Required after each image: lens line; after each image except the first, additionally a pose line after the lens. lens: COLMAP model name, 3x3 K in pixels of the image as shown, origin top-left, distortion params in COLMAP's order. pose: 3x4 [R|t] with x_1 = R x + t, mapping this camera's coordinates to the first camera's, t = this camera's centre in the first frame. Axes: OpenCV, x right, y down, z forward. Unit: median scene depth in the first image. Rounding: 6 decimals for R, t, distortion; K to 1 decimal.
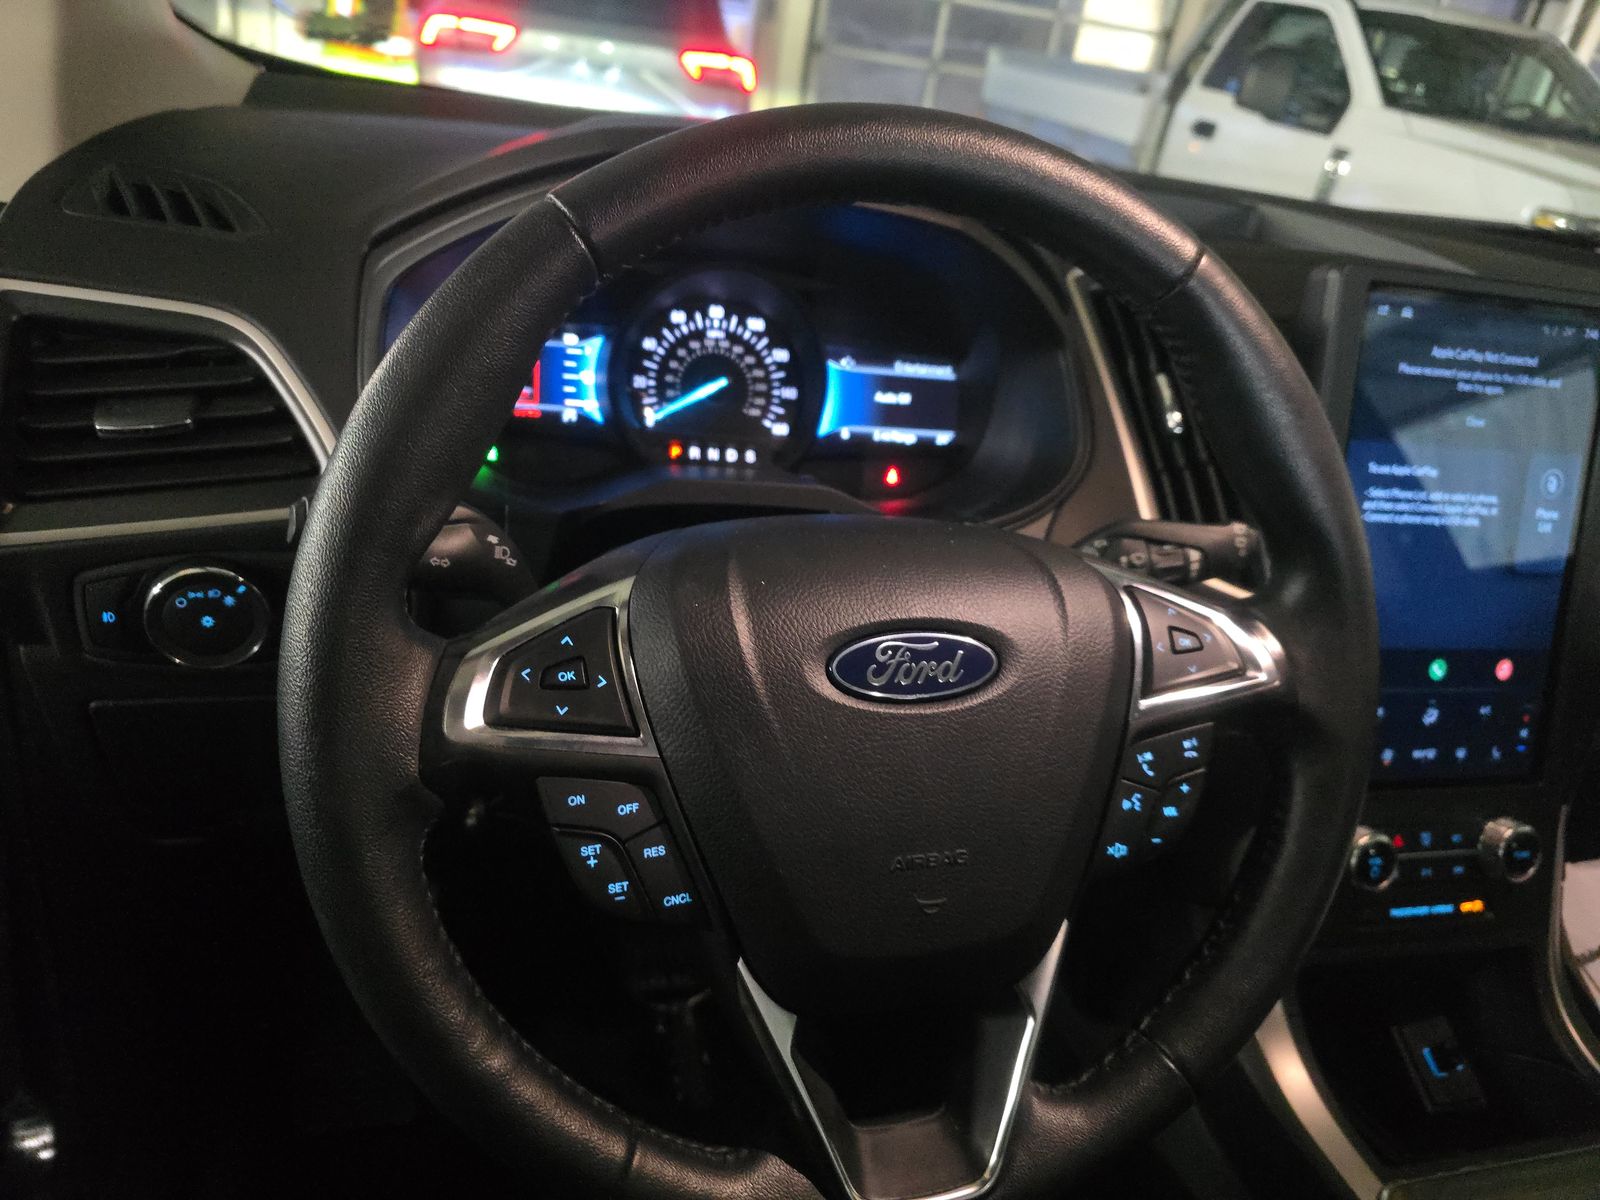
lens RADIAL K [[1088.3, 0, 797.4], [0, 1088.3, 563.5], [0, 0, 1]] dist [-0.006618, 0.000941]
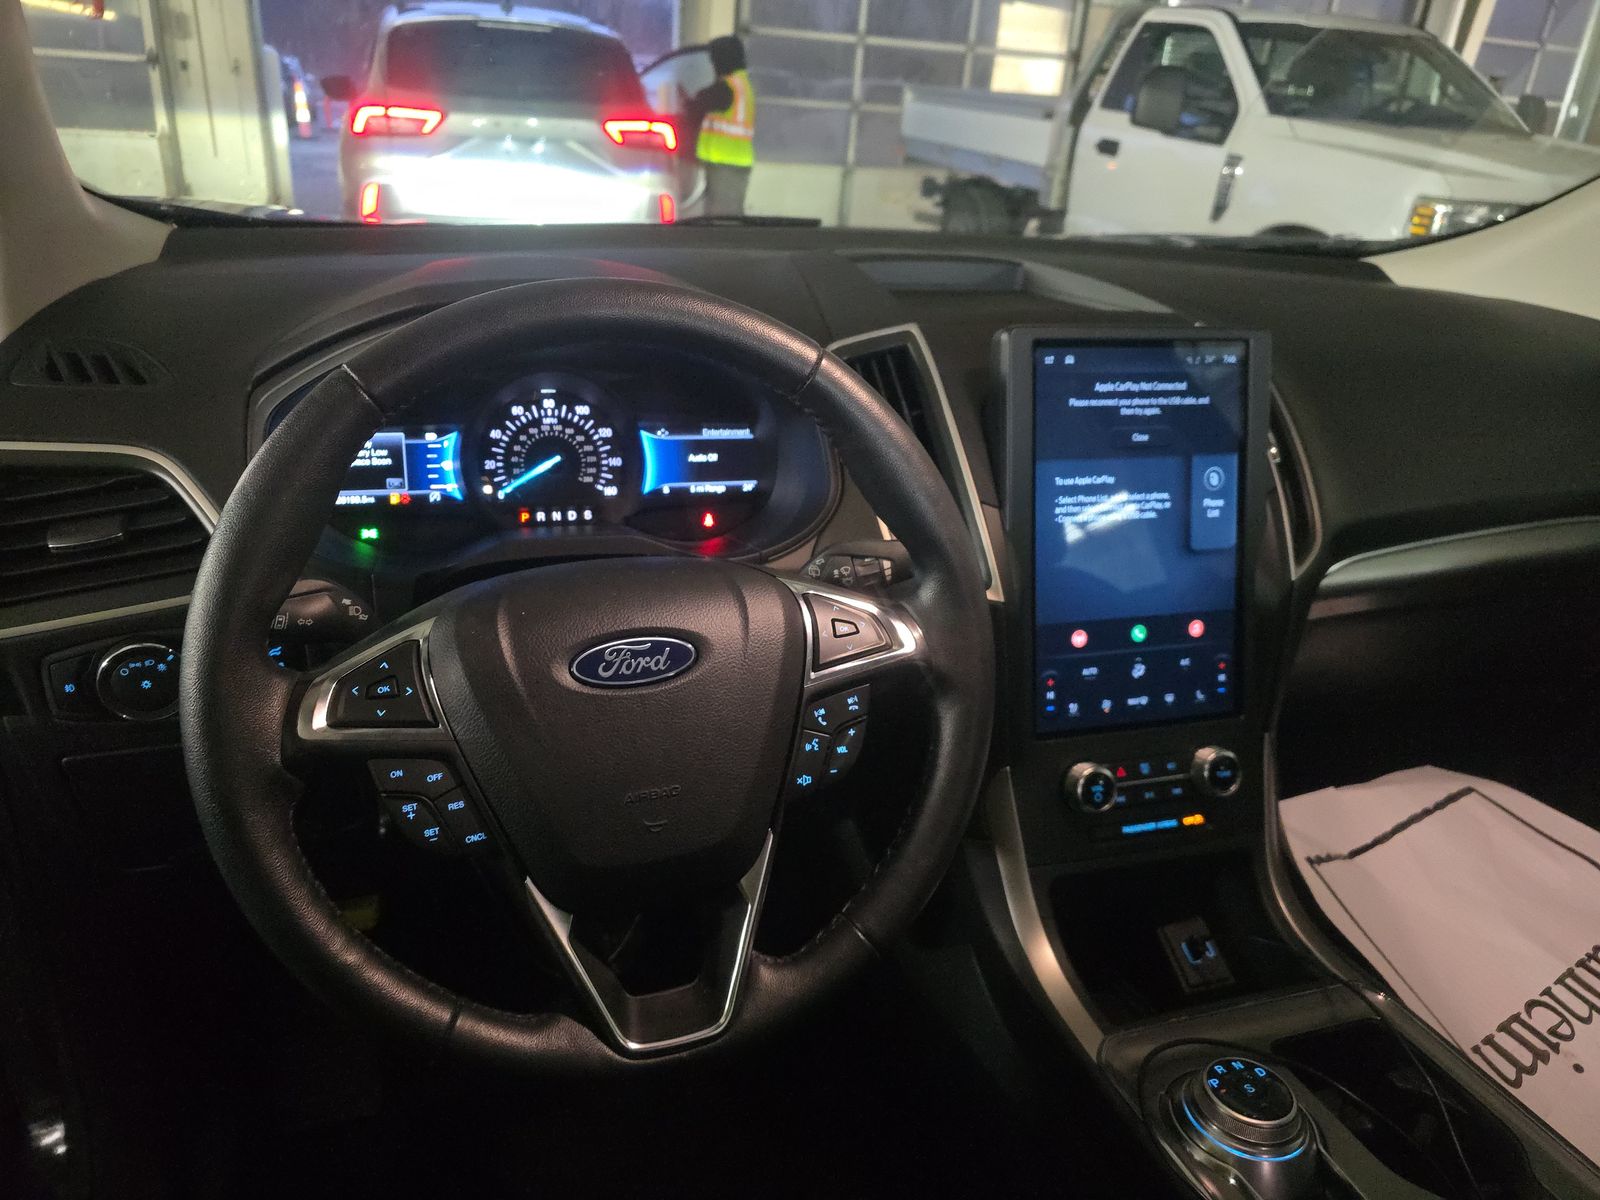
lens RADIAL K [[1074.3, 0, 795.6], [0, 1074.3, 558.0], [0, 0, 1]] dist [0.003848, -0.000840]
pose [[0.995378, -0.093634, 0.021338, 0.168110], [0.094308, 0.994991, -0.033146, 0.013920], [-0.018127, 0.035005, 0.999223, -0.238092]]
